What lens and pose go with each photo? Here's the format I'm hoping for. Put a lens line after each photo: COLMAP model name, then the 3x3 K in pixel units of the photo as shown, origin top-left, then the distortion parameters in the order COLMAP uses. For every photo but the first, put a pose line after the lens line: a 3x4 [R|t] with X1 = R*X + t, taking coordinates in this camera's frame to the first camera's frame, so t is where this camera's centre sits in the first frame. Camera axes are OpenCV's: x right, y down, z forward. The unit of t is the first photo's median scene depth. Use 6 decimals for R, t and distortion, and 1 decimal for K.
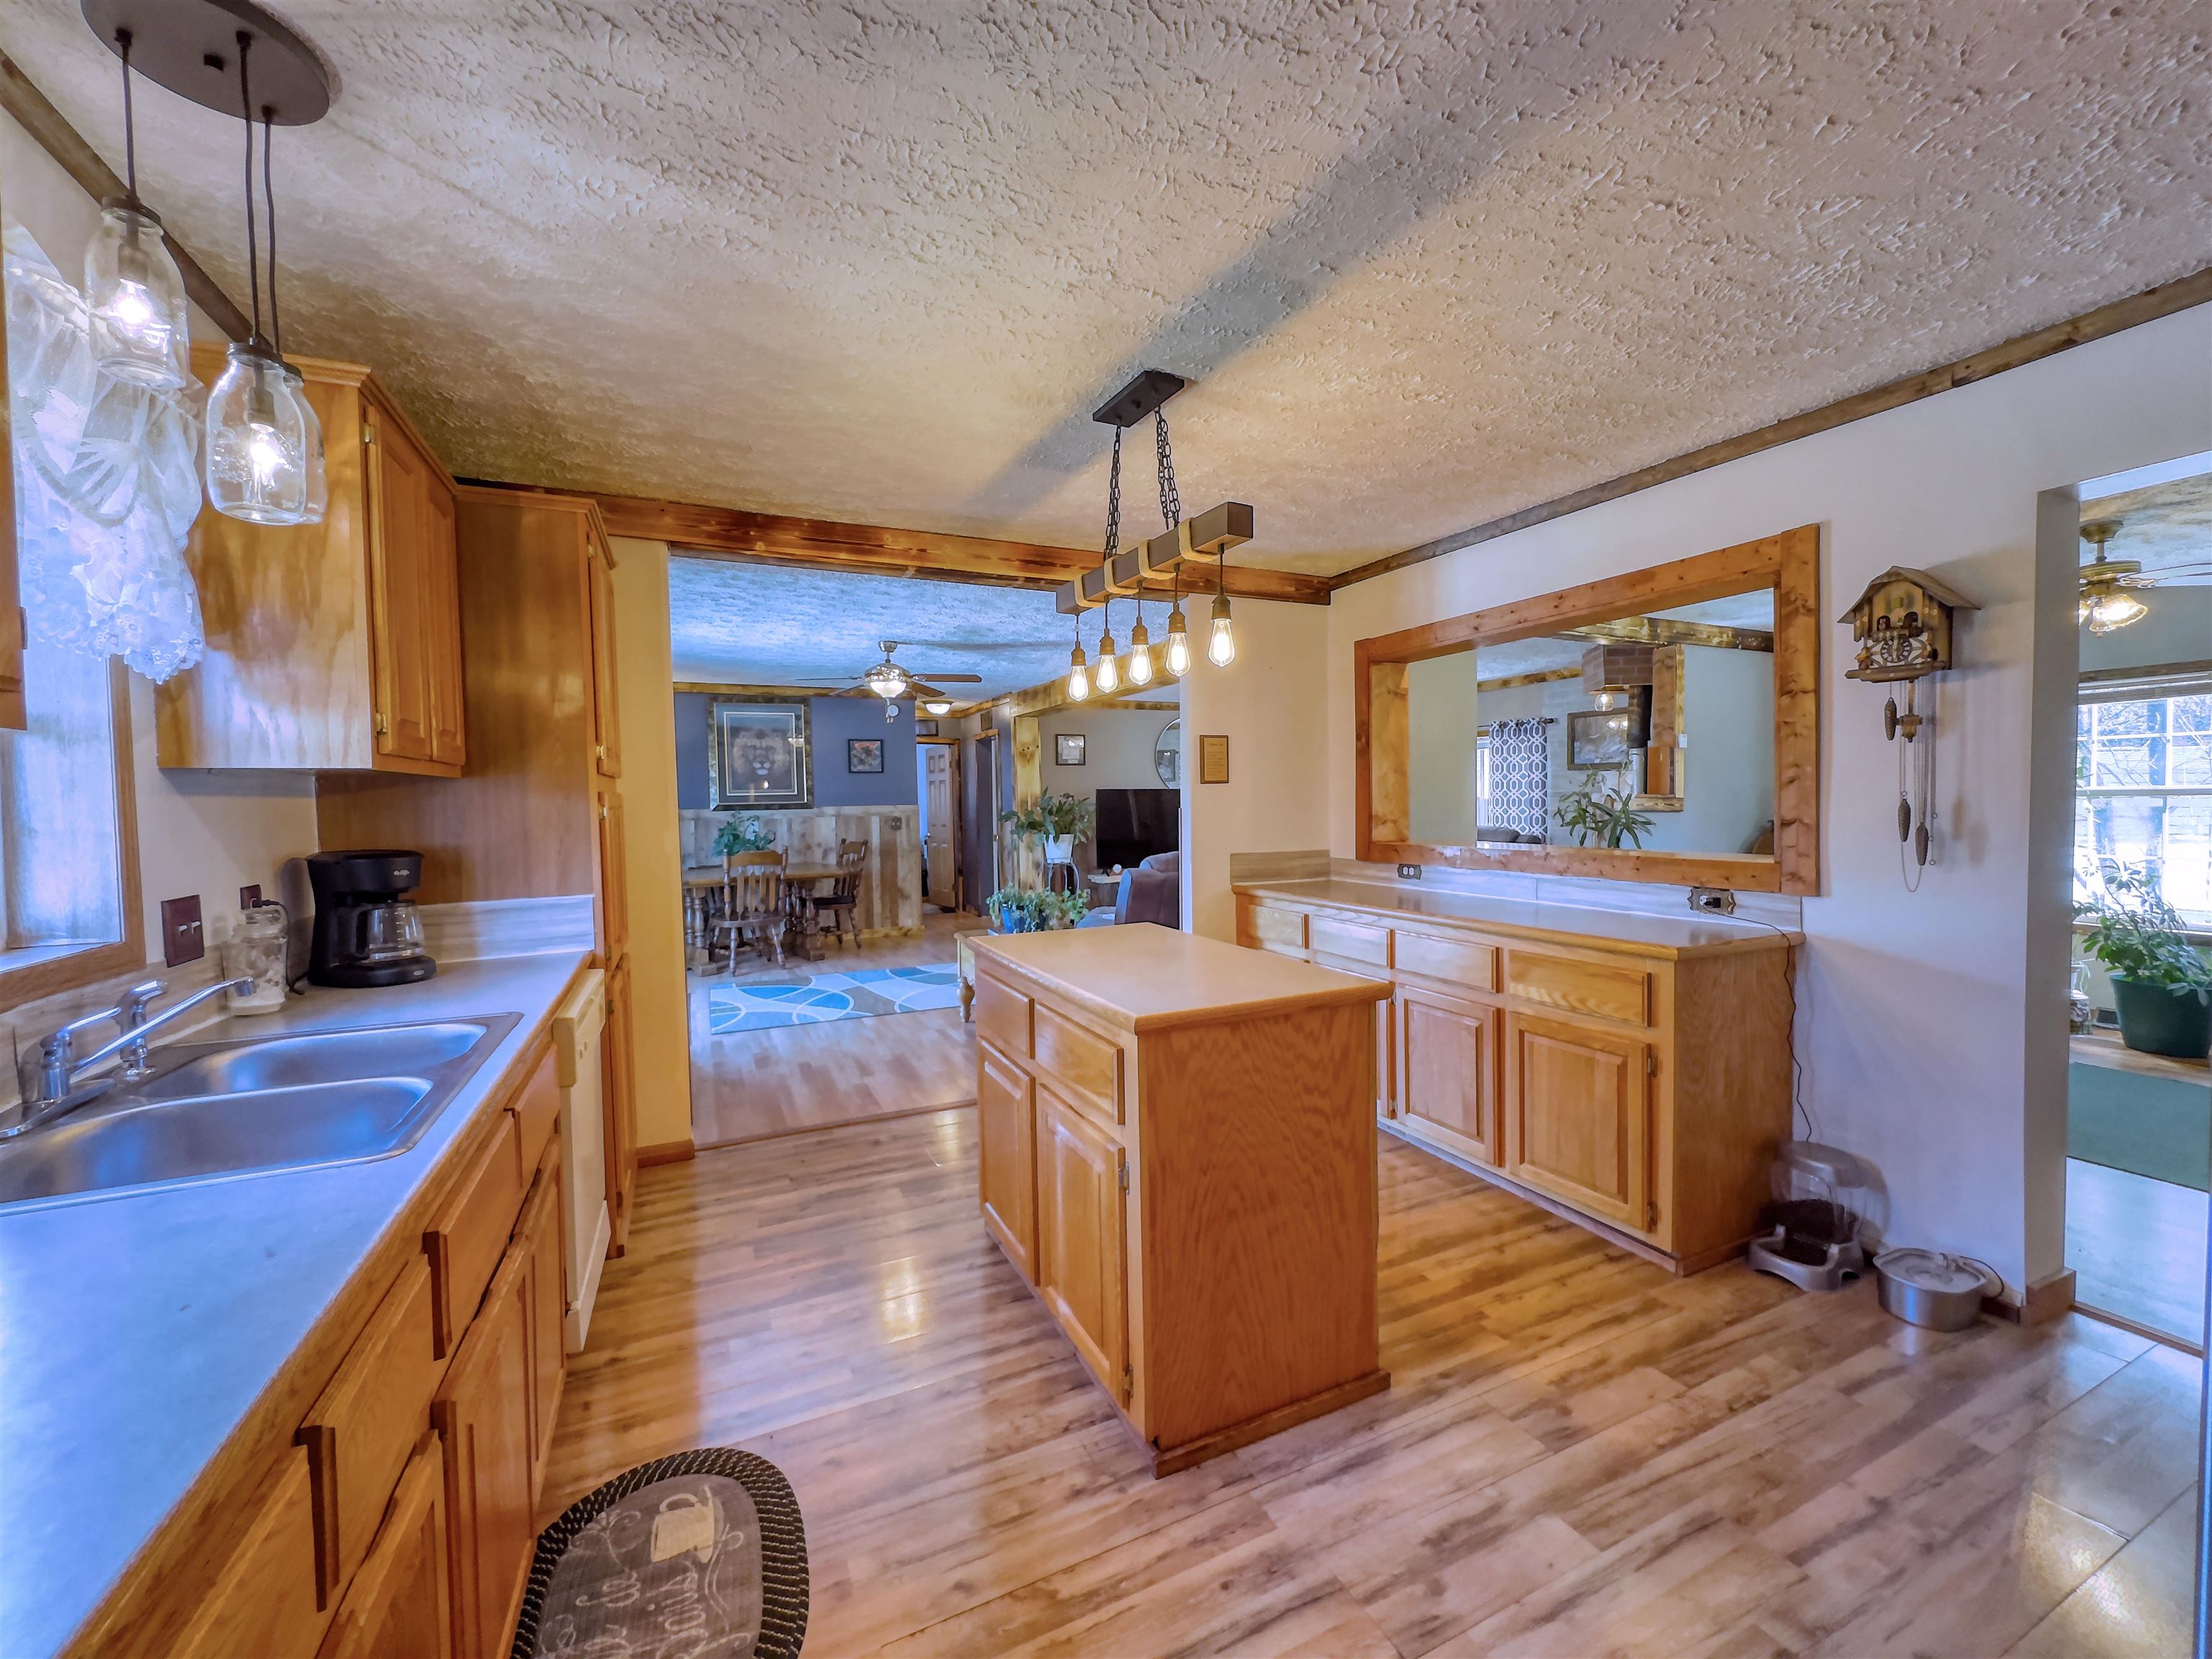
lens RADIAL K [[879.6, 0, 1110.9], [0, 879.6, 825.3], [0, 0, 1]] dist [-0.002428, 0.000054]
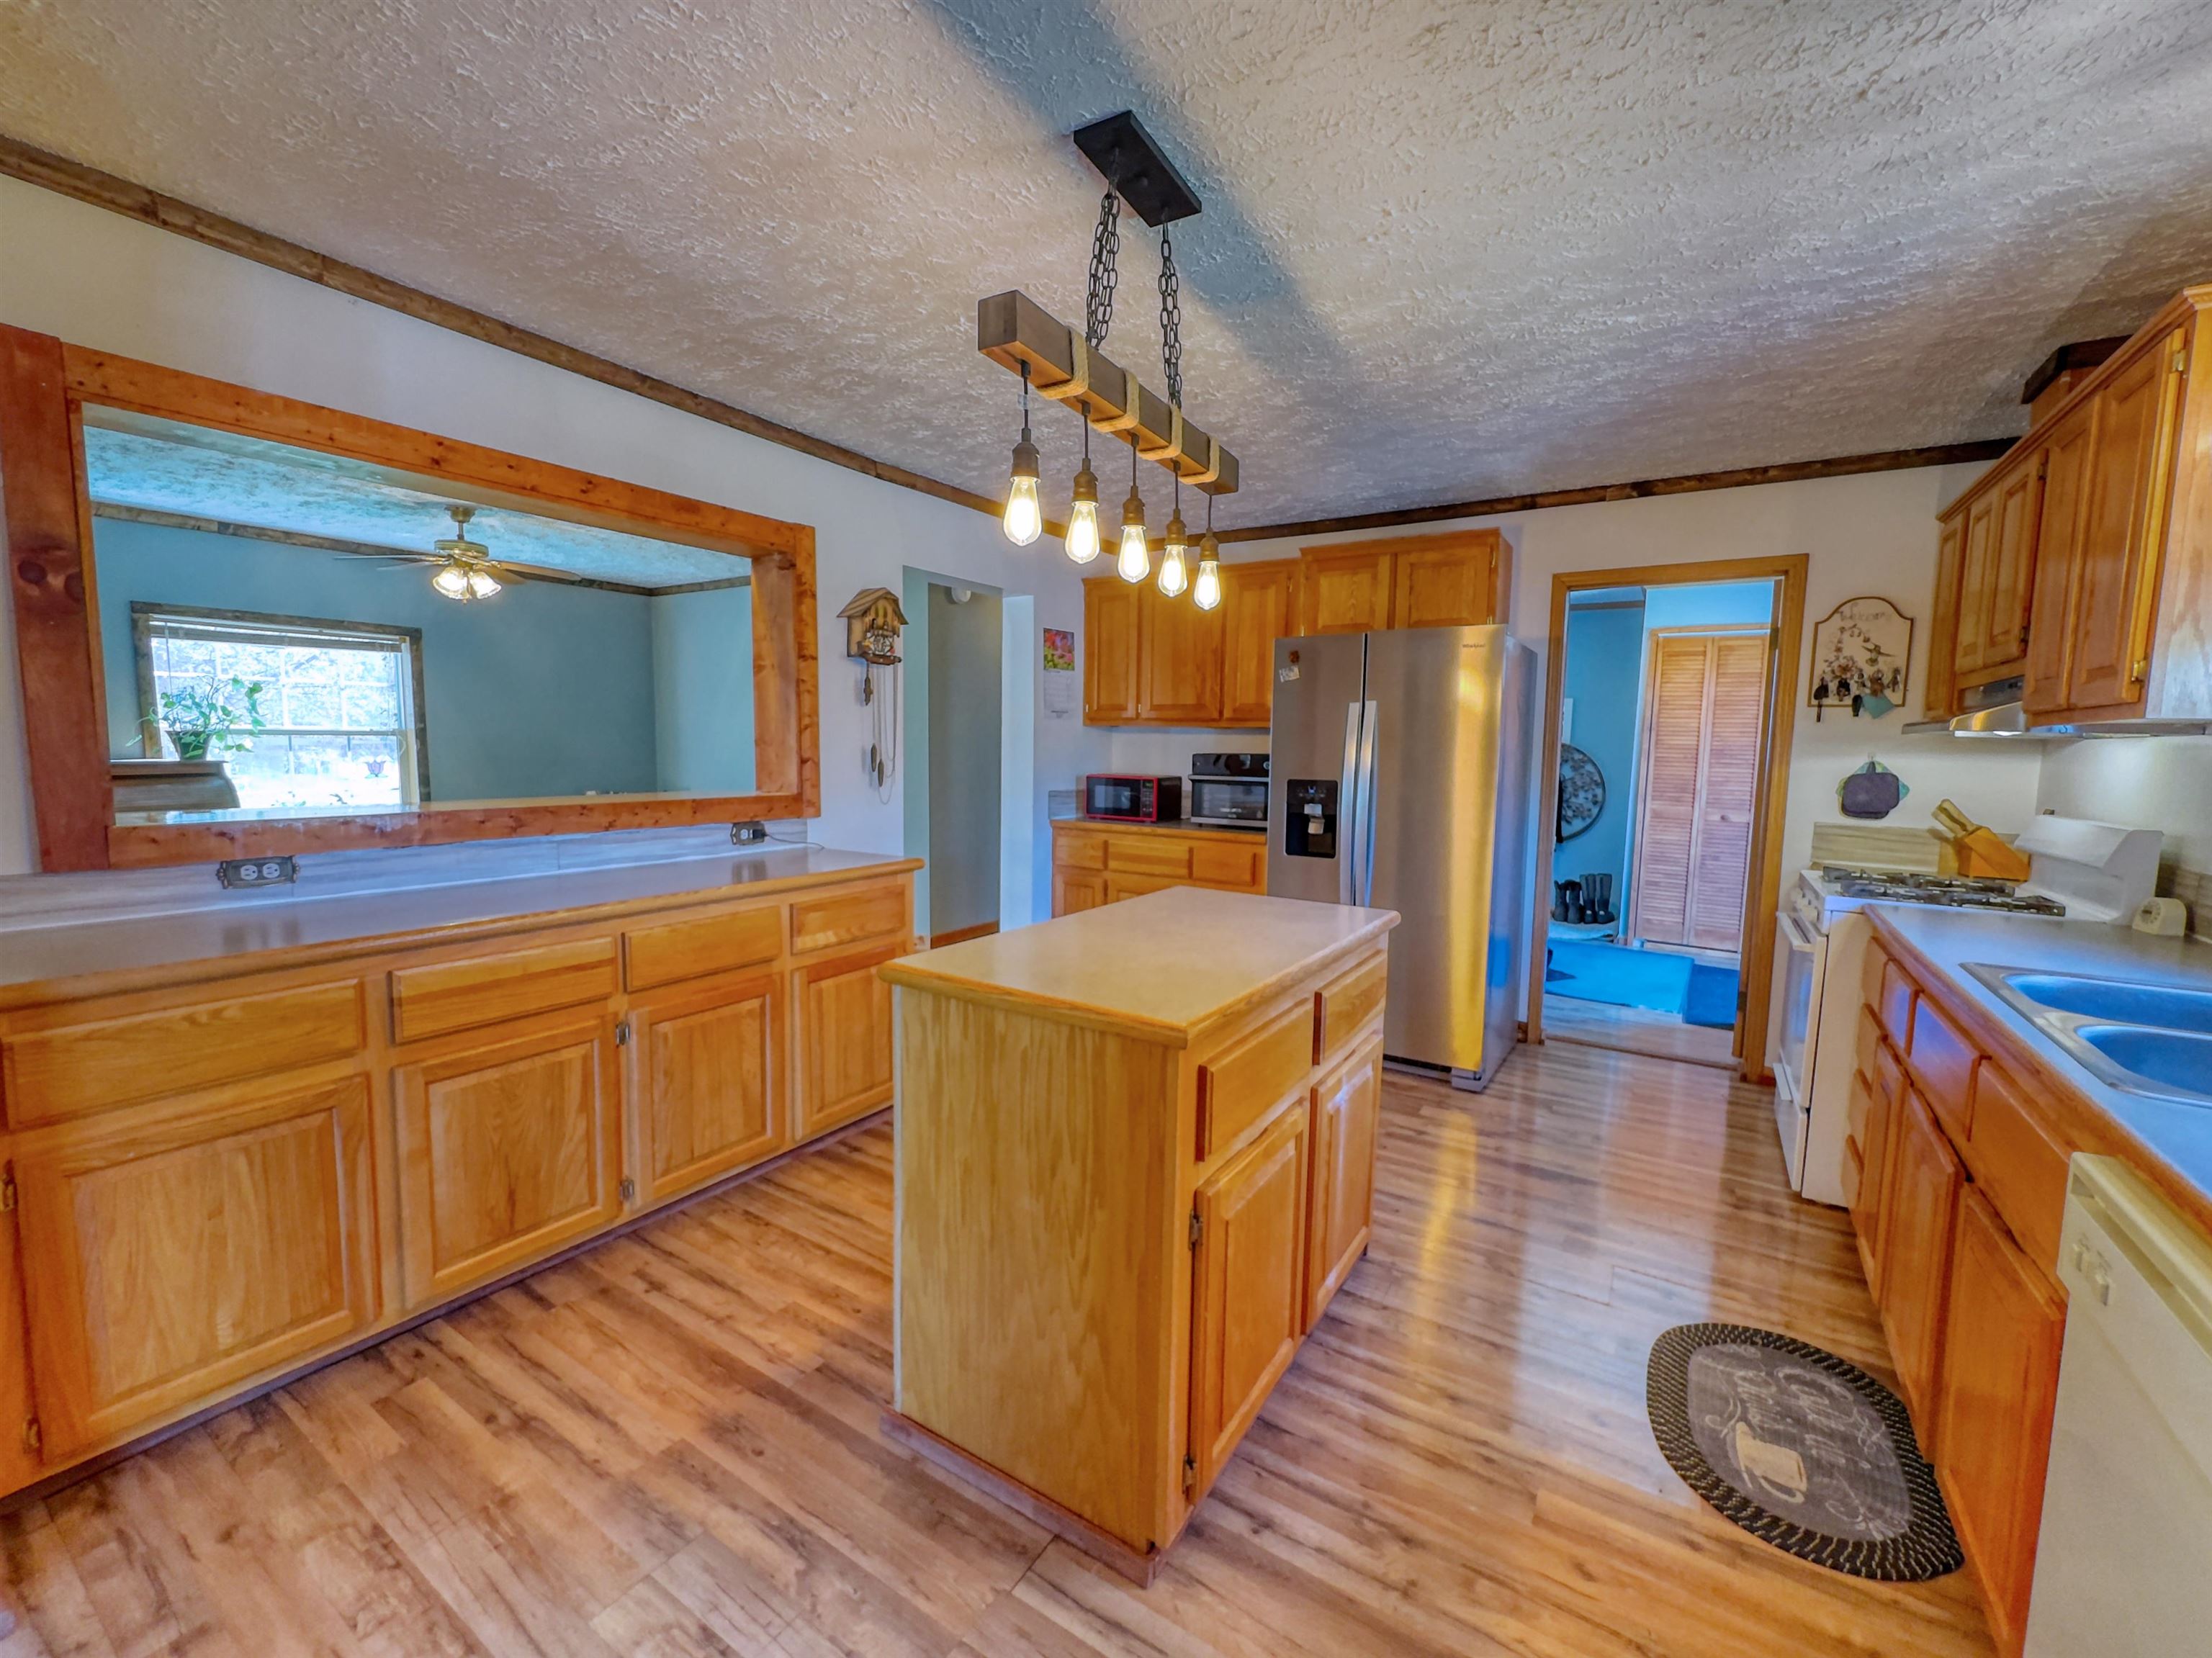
lens RADIAL K [[879.5, 0, 1110.4], [0, 879.5, 830.4], [0, 0, 1]] dist [-0.002428, 0.000054]
pose [[-0.519255, -0.080666, 0.850804, -0.554818], [0.013514, 0.994636, 0.102551, -0.028148], [-0.854513, 0.064748, -0.515379, 1.318234]]
